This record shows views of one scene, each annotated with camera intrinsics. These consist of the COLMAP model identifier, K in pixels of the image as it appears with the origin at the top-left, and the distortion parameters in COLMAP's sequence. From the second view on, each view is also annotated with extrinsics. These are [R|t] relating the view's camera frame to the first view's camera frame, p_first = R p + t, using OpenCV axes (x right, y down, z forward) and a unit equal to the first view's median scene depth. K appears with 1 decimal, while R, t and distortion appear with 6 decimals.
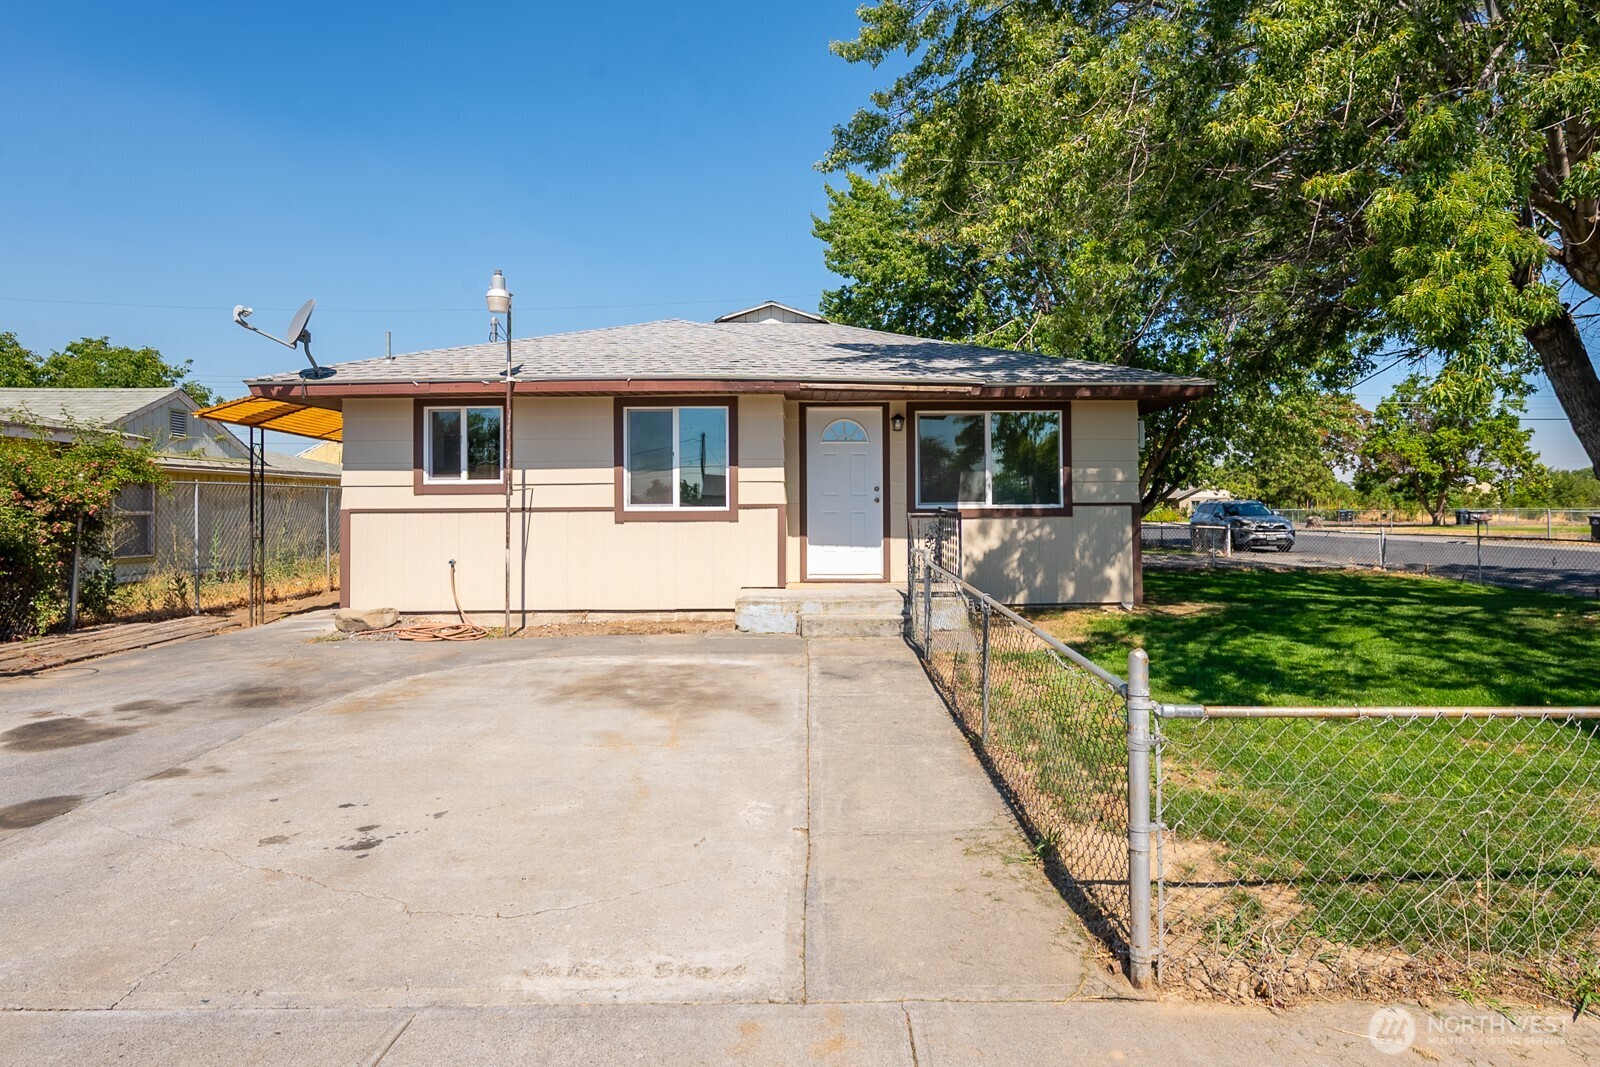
lens RADIAL K [[819.2, 0, 835.4], [0, 819.2, 500.2], [0, 0, 1]] dist [-0.000980, 0.000080]
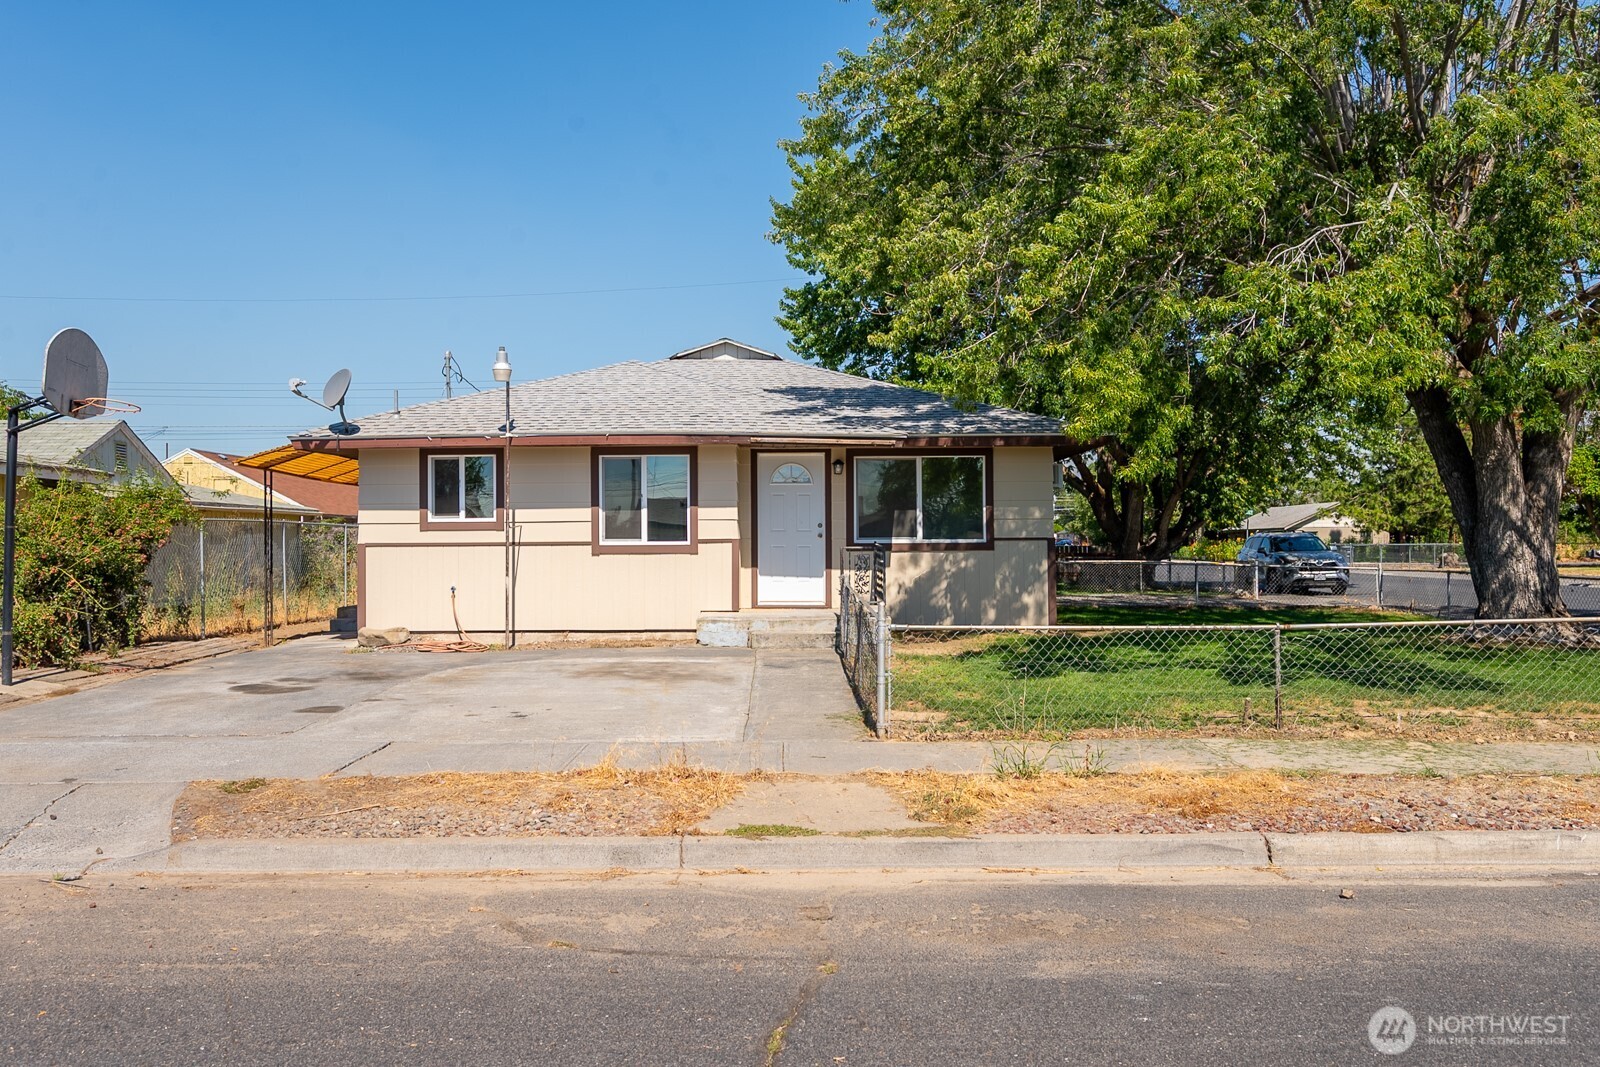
lens RADIAL K [[1157.7, 0, 794.7], [0, 1157.7, 542.7], [0, 0, 1]] dist [0.024320, 0.000172]
pose [[0.999872, 0.000411, -0.015966, 0.044466], [-0.000244, 0.999945, 0.010457, -0.007402], [0.015969, -0.010452, 0.999818, -0.634181]]
